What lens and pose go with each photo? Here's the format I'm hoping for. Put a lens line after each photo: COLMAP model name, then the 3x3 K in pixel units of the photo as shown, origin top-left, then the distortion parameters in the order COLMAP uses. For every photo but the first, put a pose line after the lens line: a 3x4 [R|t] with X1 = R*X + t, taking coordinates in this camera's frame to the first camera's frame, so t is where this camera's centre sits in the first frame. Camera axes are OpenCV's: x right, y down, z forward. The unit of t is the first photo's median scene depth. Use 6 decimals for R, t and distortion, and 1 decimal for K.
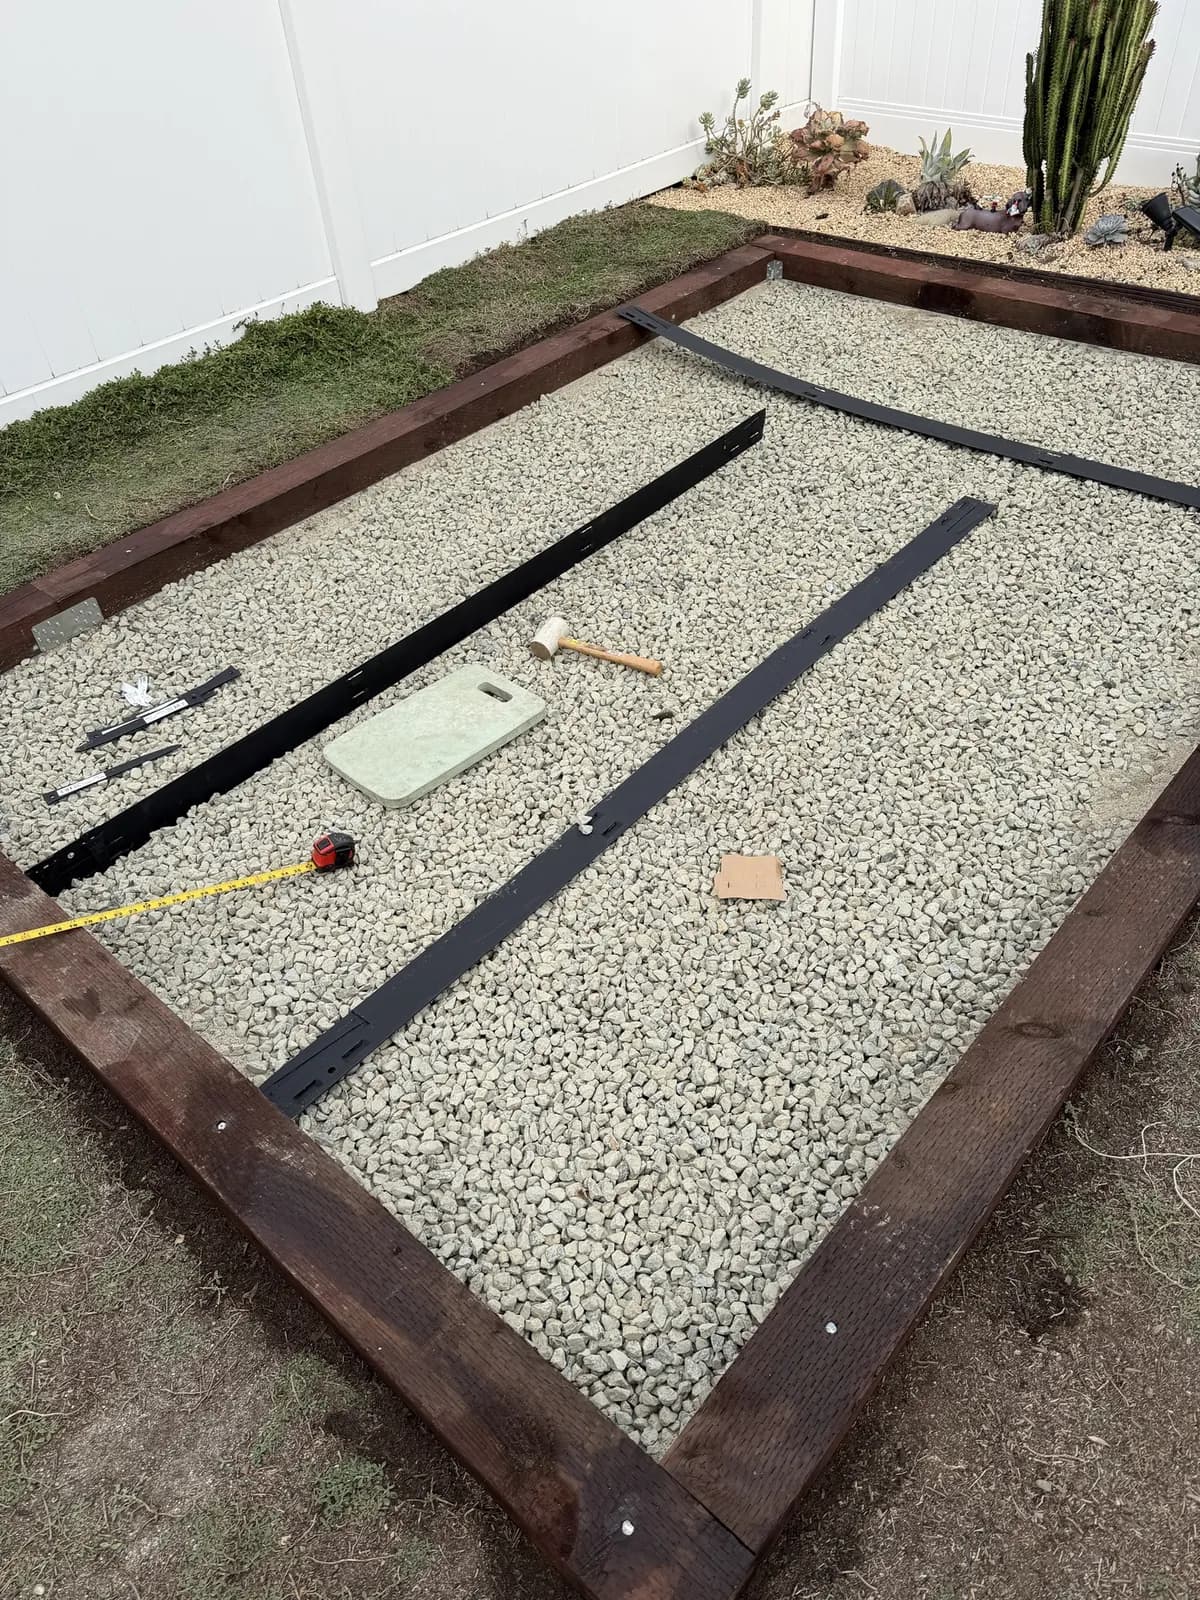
lens RADIAL K [[1149.8, 0, 593.6], [0, 1149.8, 832.9], [0, 0, 1]] dist [0.021806, -0.036251]
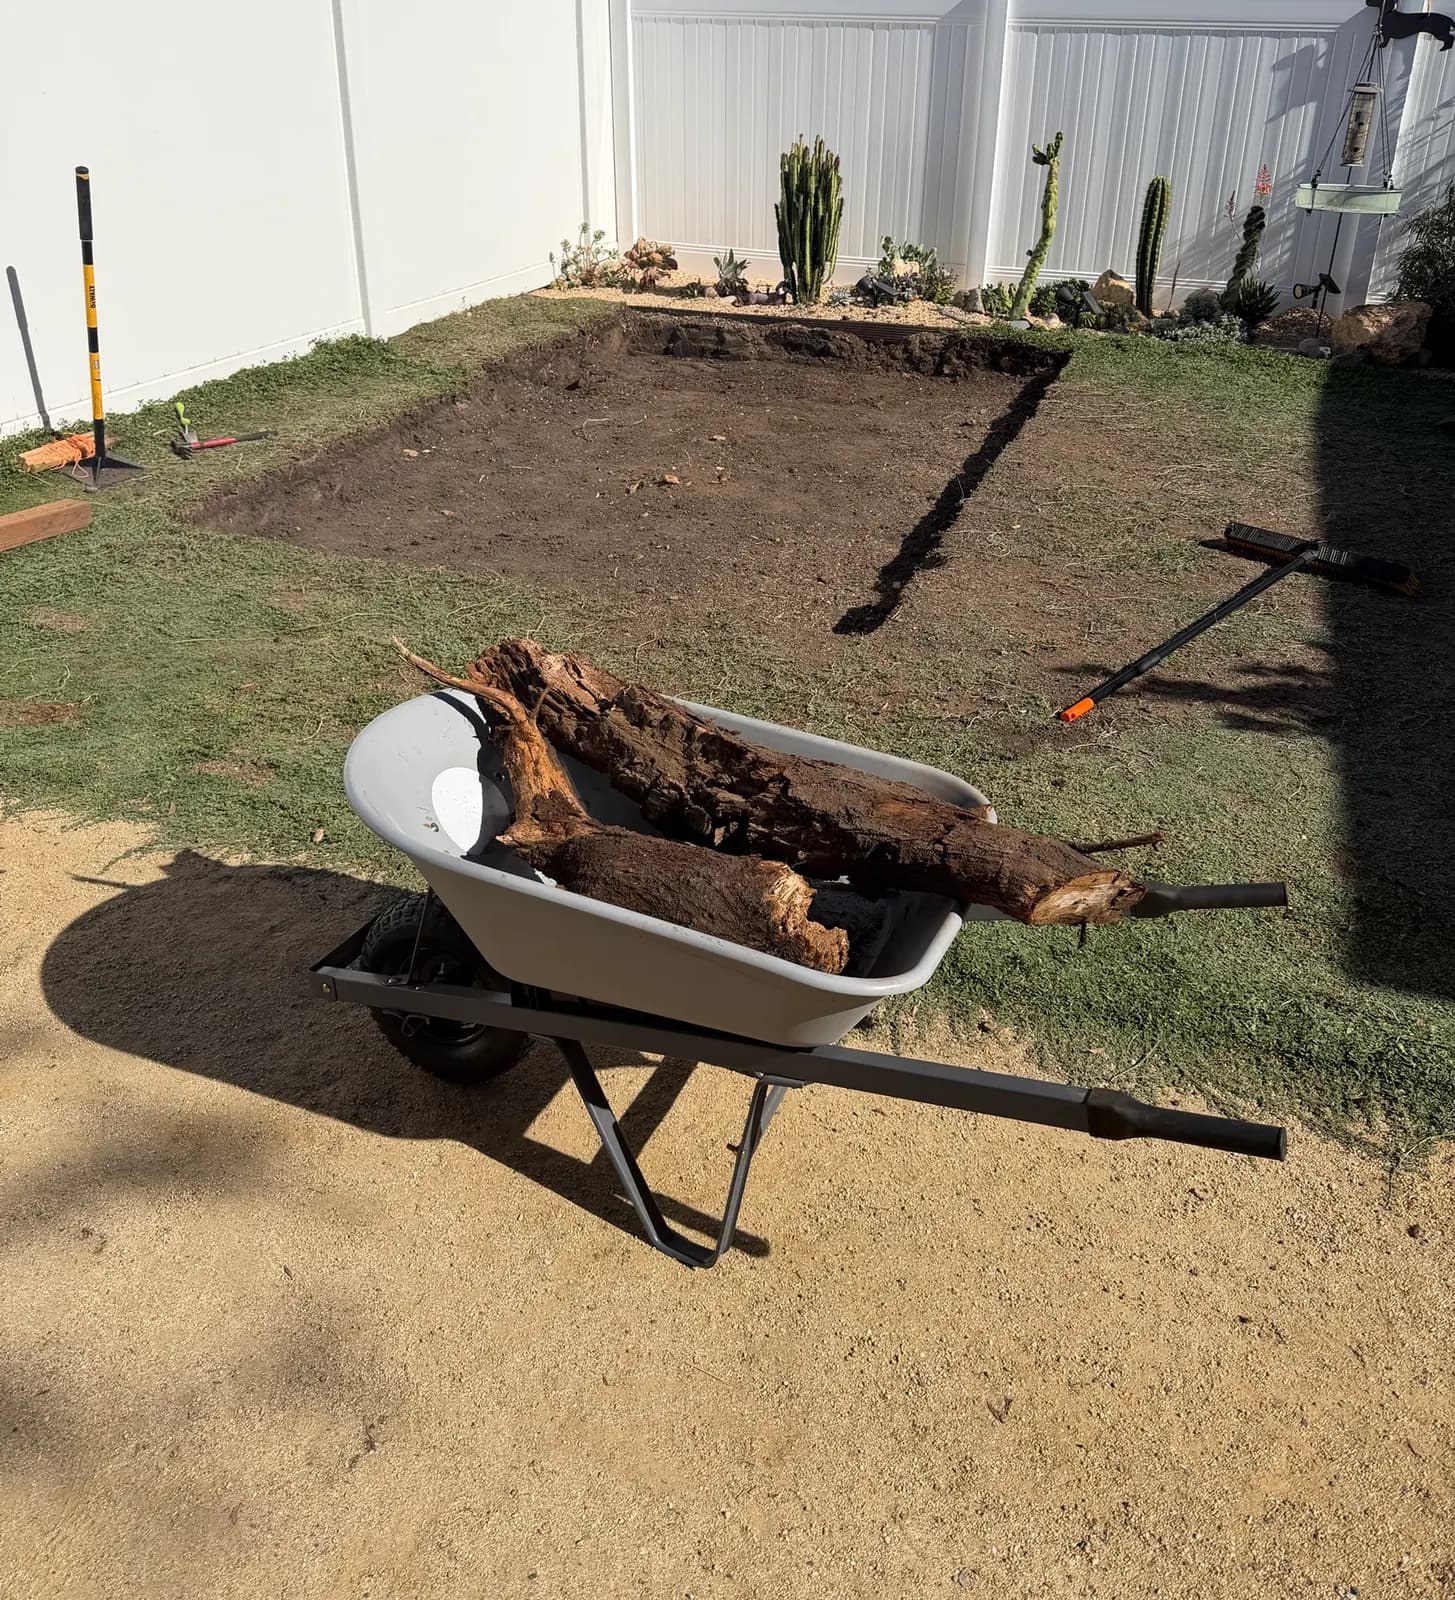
lens RADIAL K [[1352.3, 0, 791.7], [0, 1352.3, 704.8], [0, 0, 1]] dist [0.026350, -0.060098]
pose [[0.918144, -0.105606, 0.381915, -0.404167], [0.212600, 0.944646, -0.249891, 0.479080], [-0.334385, 0.310631, 0.889773, -0.503073]]
